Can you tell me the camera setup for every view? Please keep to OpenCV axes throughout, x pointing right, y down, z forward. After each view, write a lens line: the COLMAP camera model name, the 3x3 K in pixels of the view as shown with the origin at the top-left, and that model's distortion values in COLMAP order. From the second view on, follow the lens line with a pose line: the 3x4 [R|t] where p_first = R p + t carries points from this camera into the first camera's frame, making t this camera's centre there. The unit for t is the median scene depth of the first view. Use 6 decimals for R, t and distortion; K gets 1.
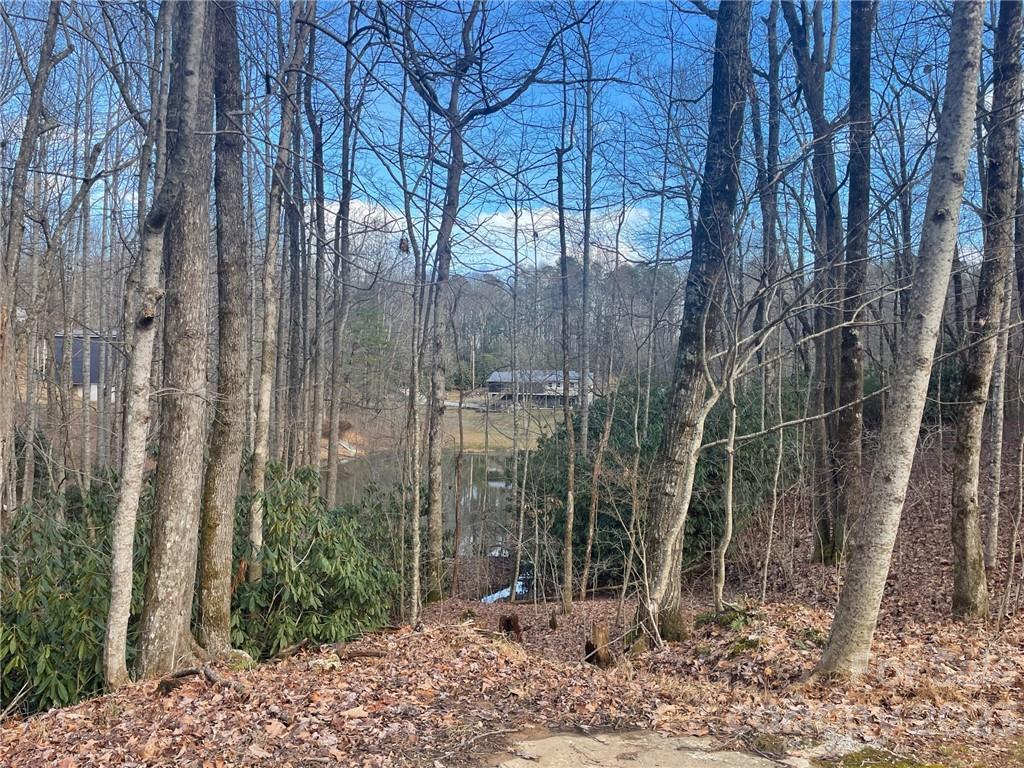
lens RADIAL K [[771.3, 0, 508.7], [0, 771.3, 384.0], [0, 0, 1]] dist [0.073946, -0.104256]
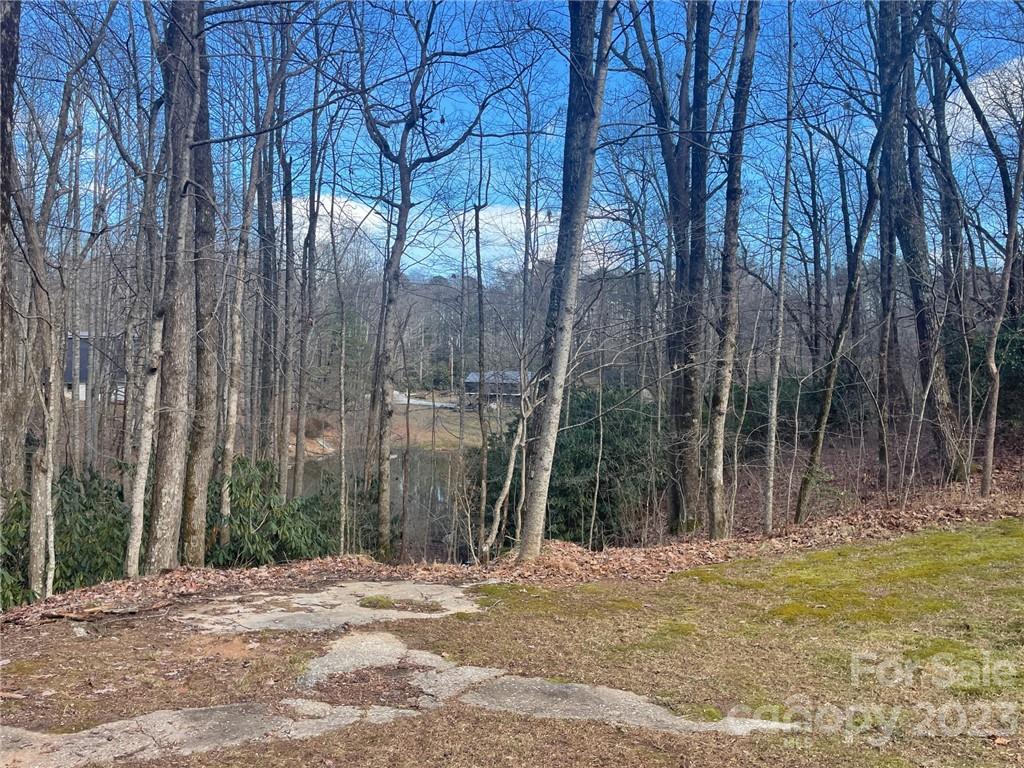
lens RADIAL K [[771.3, 0, 518.1], [0, 771.3, 384.6], [0, 0, 1]] dist [0.073946, -0.104256]
pose [[0.999517, 0.005081, 0.030664, 0.096743], [-0.005159, 0.999984, 0.002437, -0.018494], [-0.030651, -0.002594, 0.999527, -0.249733]]
